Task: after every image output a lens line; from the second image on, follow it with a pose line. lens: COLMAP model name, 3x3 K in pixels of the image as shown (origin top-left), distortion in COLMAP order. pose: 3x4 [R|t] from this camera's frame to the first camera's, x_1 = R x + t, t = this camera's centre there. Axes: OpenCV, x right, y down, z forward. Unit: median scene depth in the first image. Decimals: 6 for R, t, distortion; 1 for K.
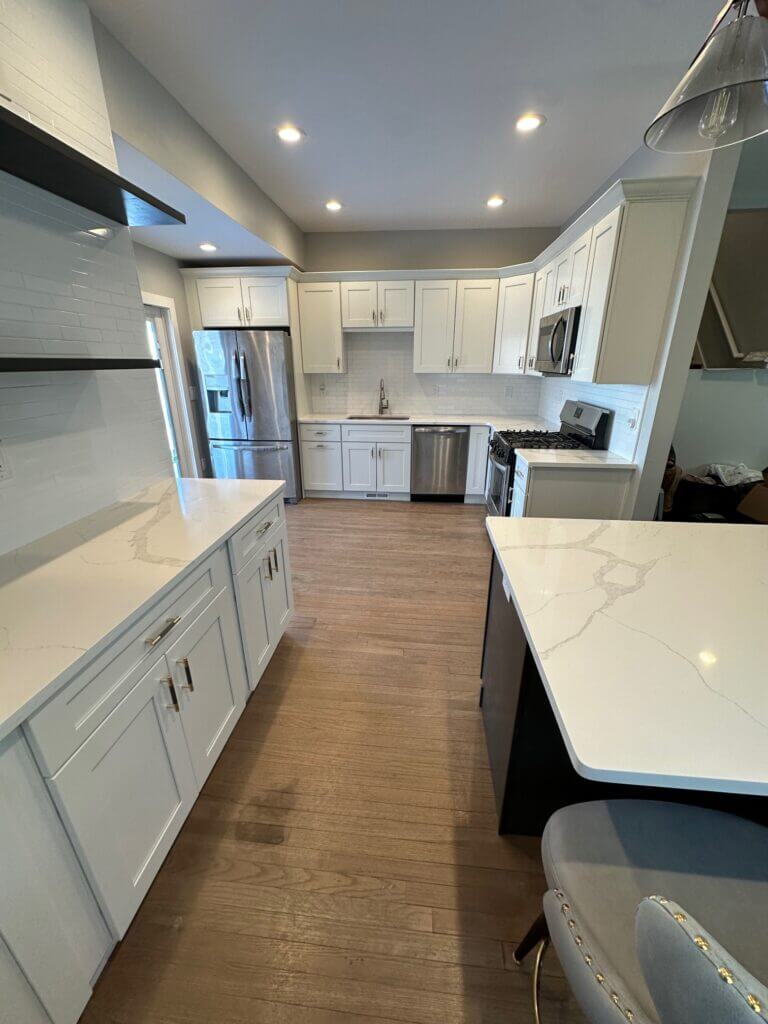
lens RADIAL K [[405.5, 0, 385.9], [0, 405.5, 511.3], [0, 0, 1]] dist [-0.000996, 0.000083]
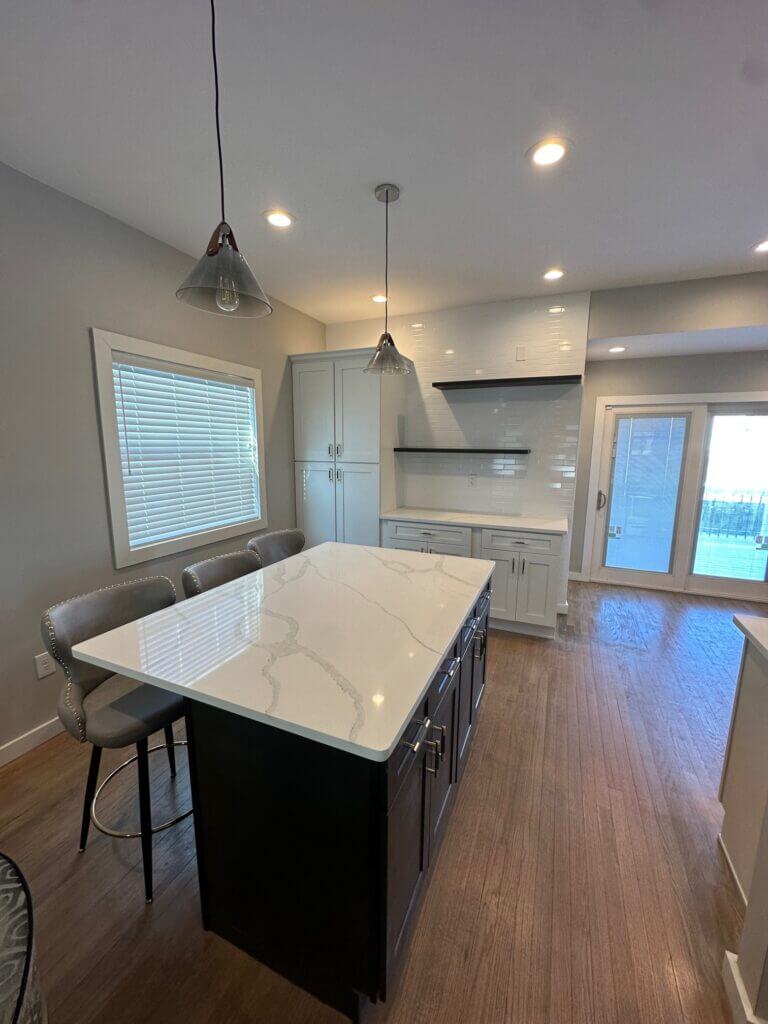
lens RADIAL K [[405.5, 0, 385.8], [0, 405.5, 510.1], [0, 0, 1]] dist [-0.000996, 0.000083]
pose [[-0.316089, 0.153492, -0.936231, 1.985732], [-0.337859, 0.903919, 0.262262, -0.458708], [0.886532, 0.399212, -0.233860, 1.134131]]
